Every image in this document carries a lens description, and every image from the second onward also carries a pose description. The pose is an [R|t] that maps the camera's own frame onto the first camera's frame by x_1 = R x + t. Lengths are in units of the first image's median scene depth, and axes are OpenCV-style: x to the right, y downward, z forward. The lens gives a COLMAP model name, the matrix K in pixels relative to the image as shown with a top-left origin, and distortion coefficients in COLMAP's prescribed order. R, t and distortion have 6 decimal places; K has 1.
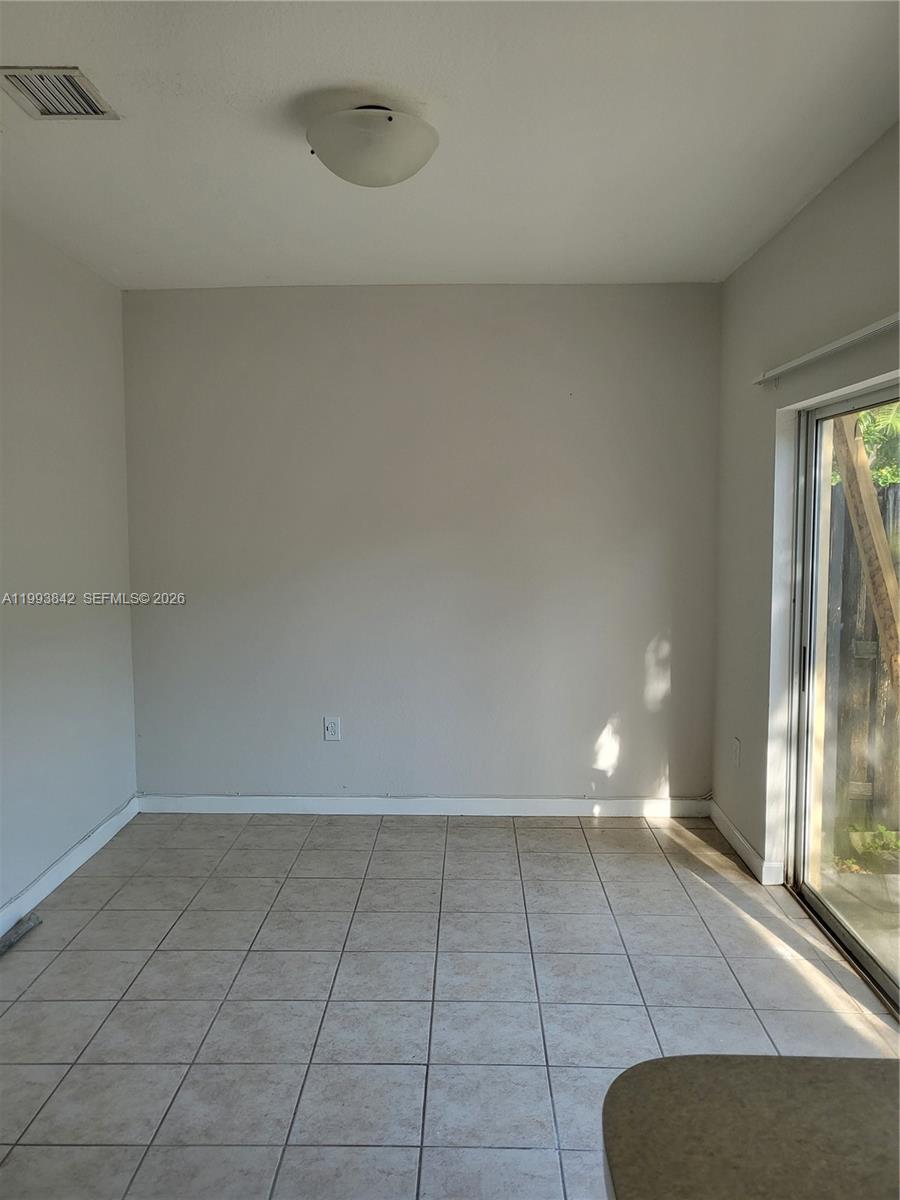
lens RADIAL K [[916.0, 0, 454.7], [0, 916.0, 608.8], [0, 0, 1]] dist [0.024858, 0.052103]
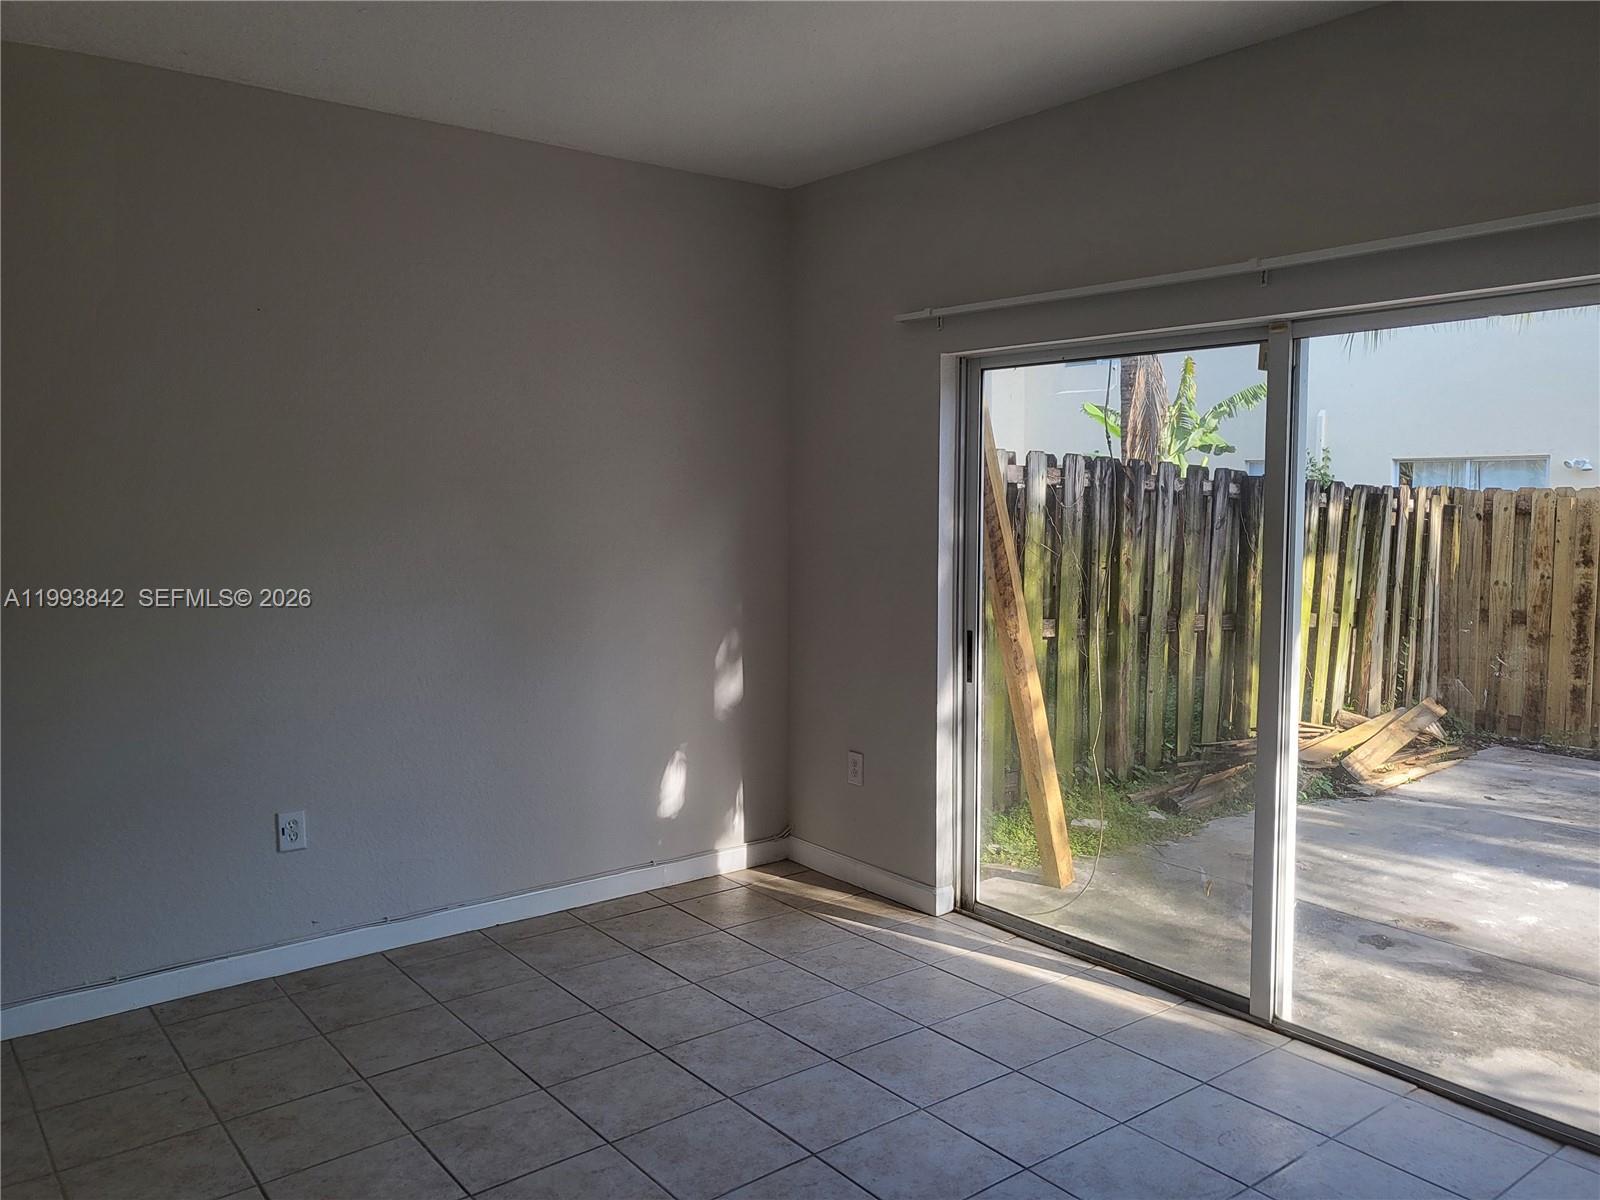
lens RADIAL K [[1221.3, 0, 809.5], [0, 1221.3, 586.2], [0, 0, 1]] dist [0.024858, 0.052103]
pose [[0.756499, -0.031297, 0.653245, -0.461480], [0.054137, 0.998423, -0.014859, 0.009614], [-0.651750, 0.046605, 0.757001, 0.211775]]
